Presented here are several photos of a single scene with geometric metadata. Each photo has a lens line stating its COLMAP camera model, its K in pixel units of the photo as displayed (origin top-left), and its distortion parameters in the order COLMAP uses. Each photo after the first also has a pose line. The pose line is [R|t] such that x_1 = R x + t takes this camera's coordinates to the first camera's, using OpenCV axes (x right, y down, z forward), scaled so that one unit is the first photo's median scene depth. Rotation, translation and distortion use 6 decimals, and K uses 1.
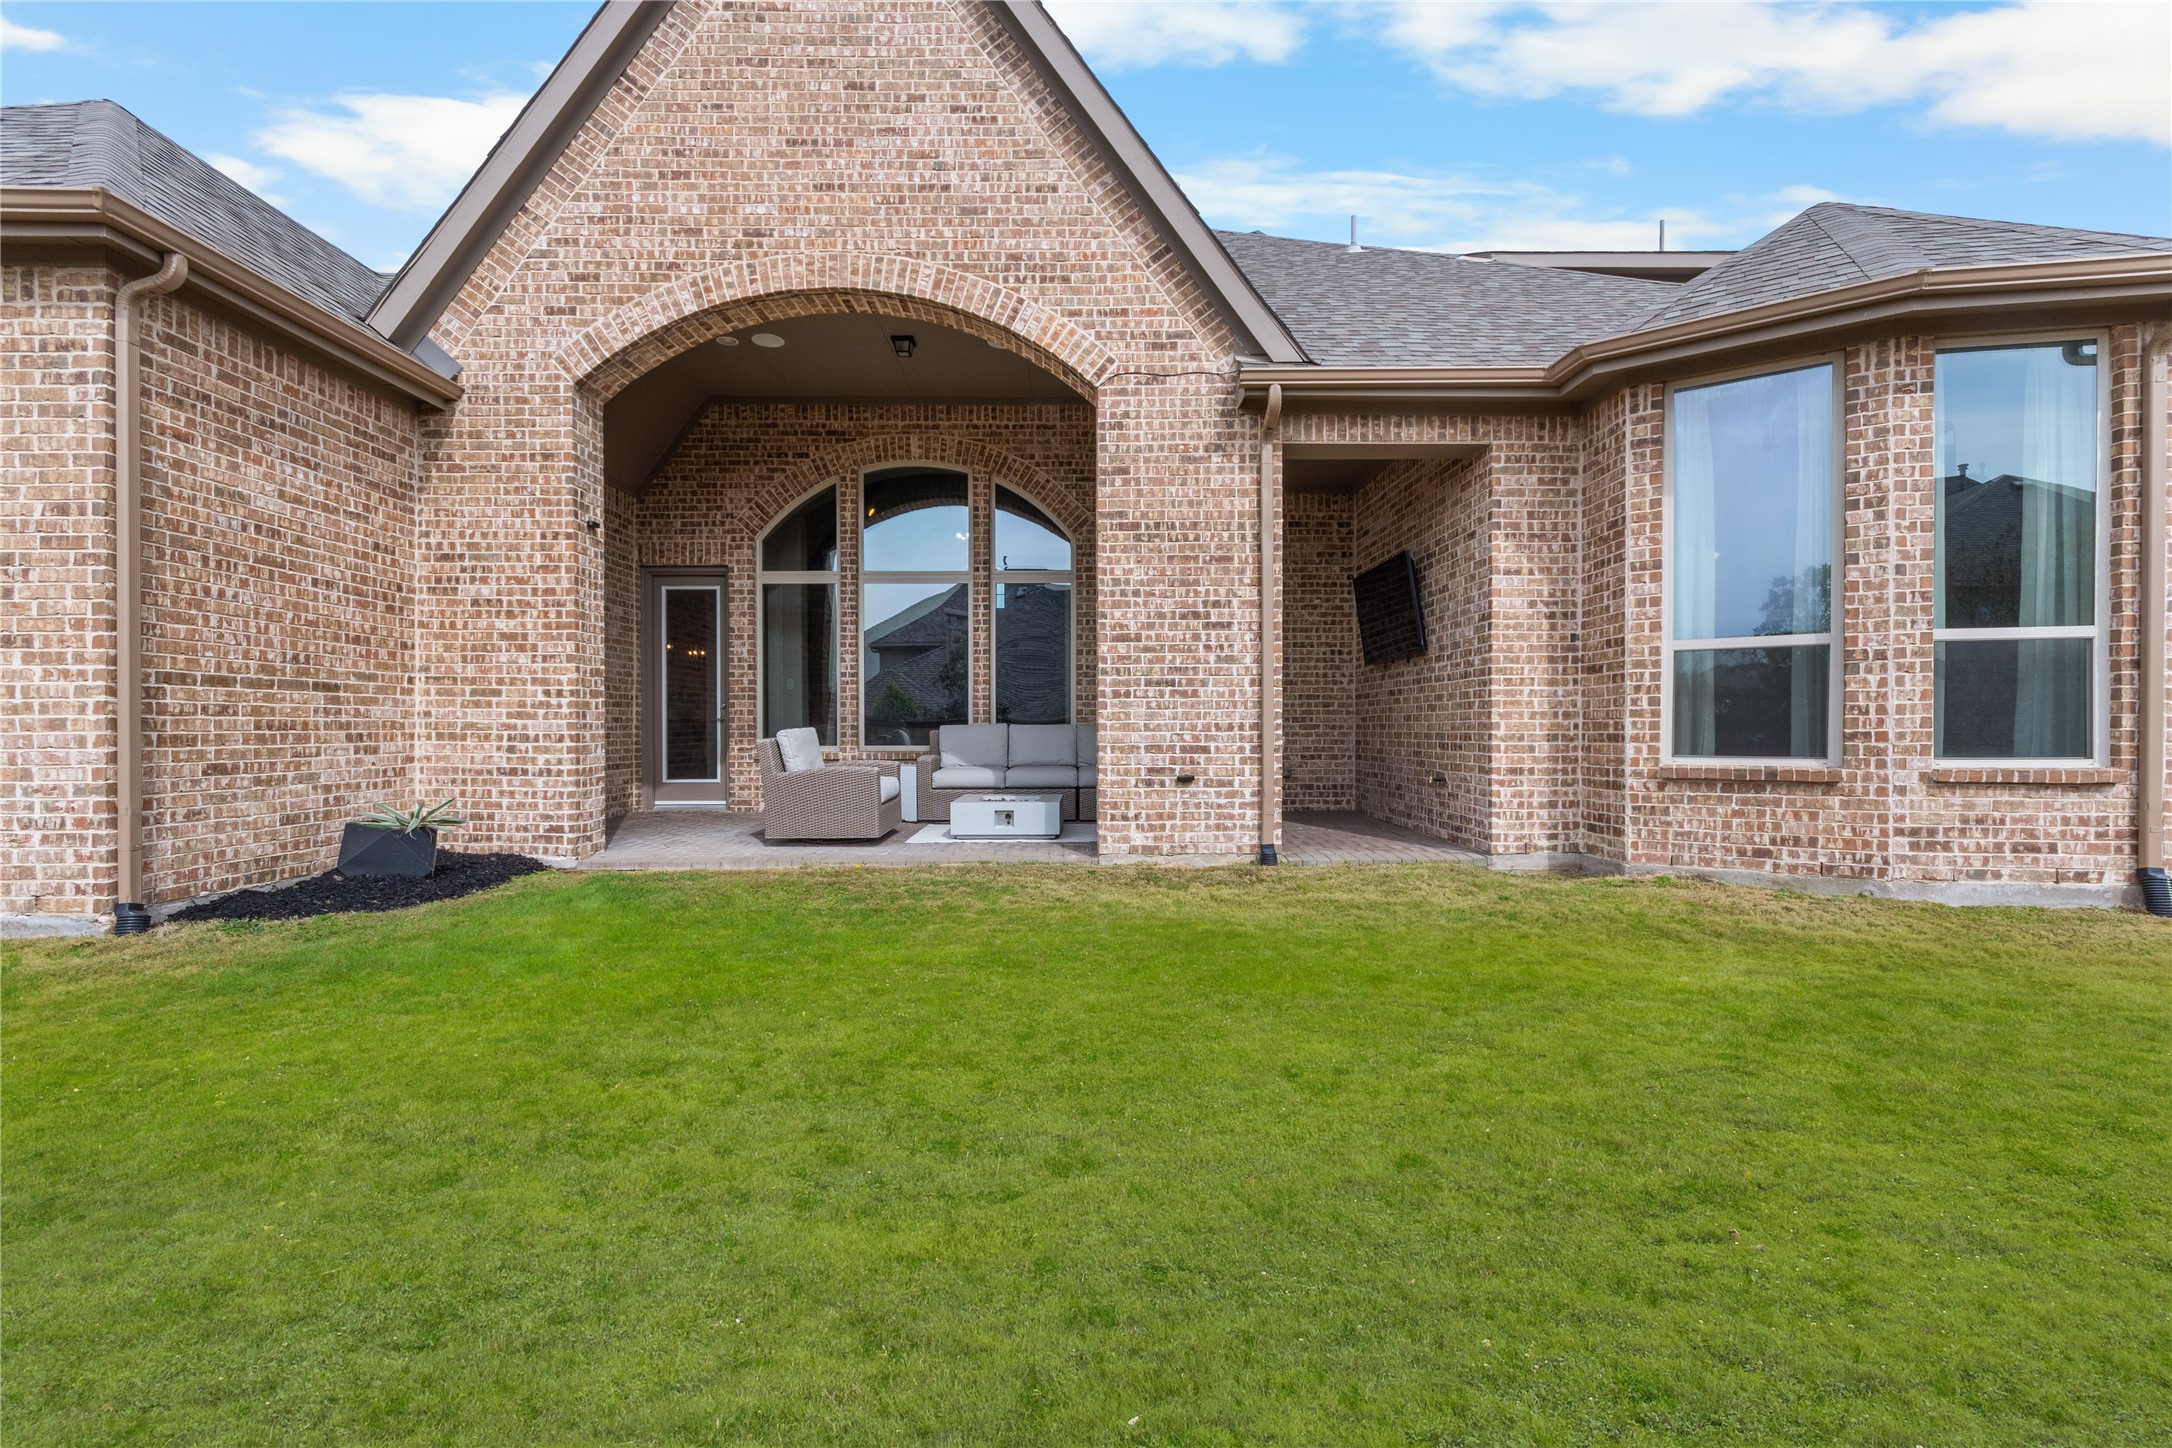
lens RADIAL K [[952.6, 0, 1085.5], [0, 952.6, 732.9], [0, 0, 1]] dist [0.001134, 0.002230]
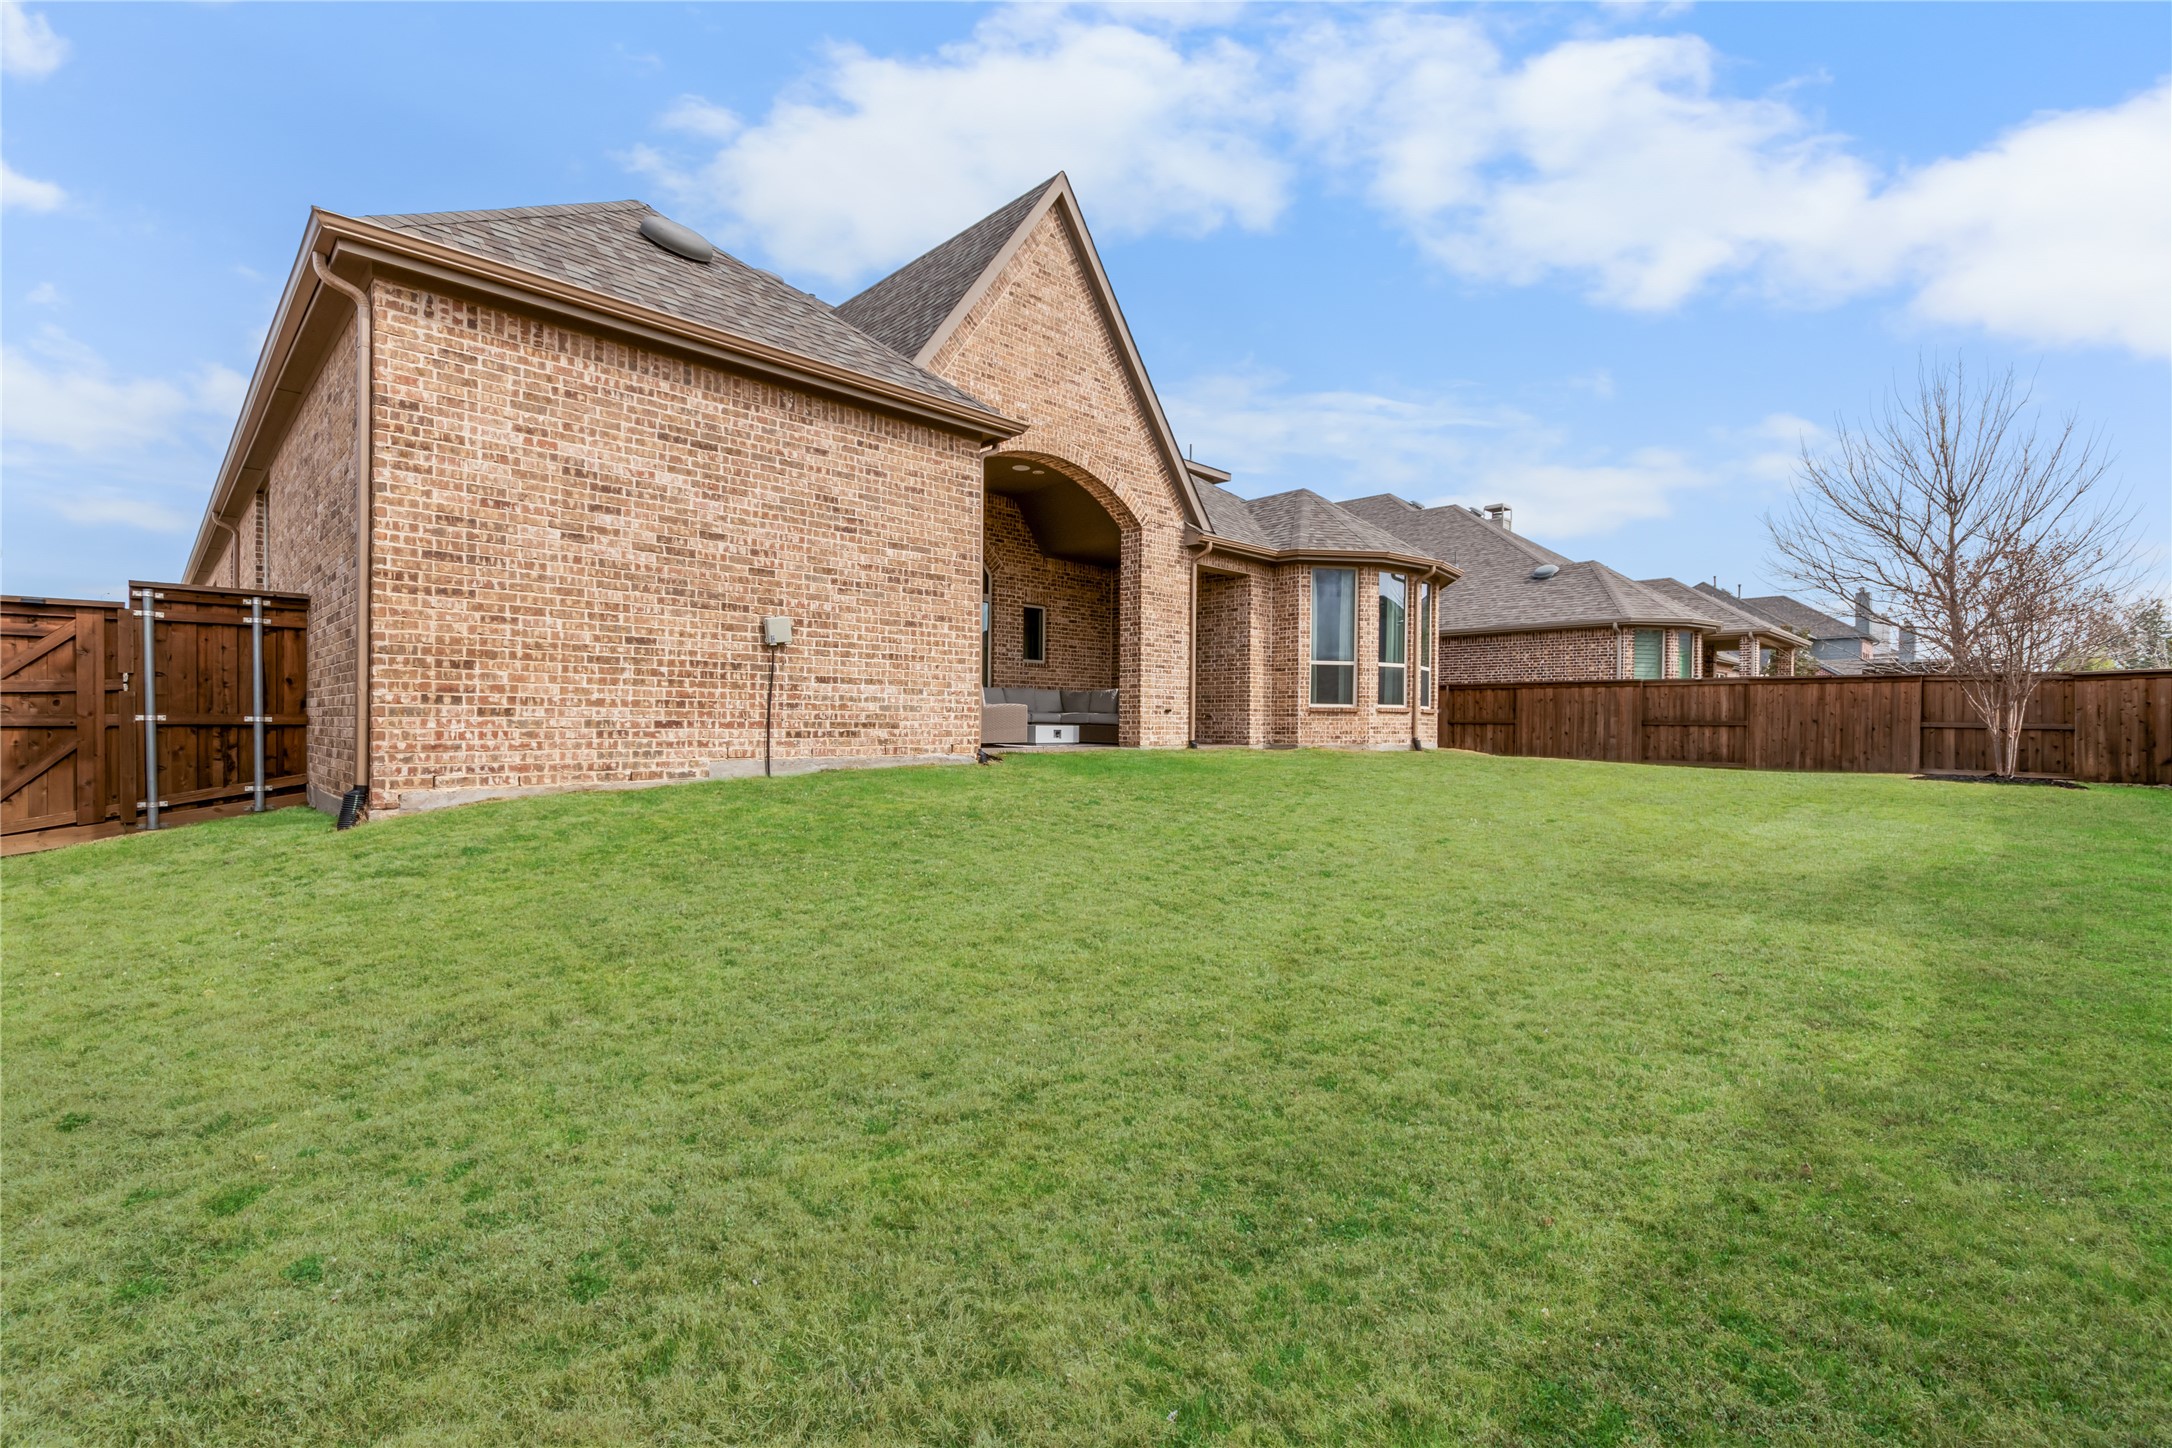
lens RADIAL K [[952.6, 0, 1087.5], [0, 952.6, 725.4], [0, 0, 1]] dist [0.001134, 0.002230]
pose [[0.714300, 0.006523, 0.699809, -1.567510], [-0.004379, 0.999979, -0.004852, 0.093363], [-0.699826, 0.000402, 0.714313, -0.438361]]
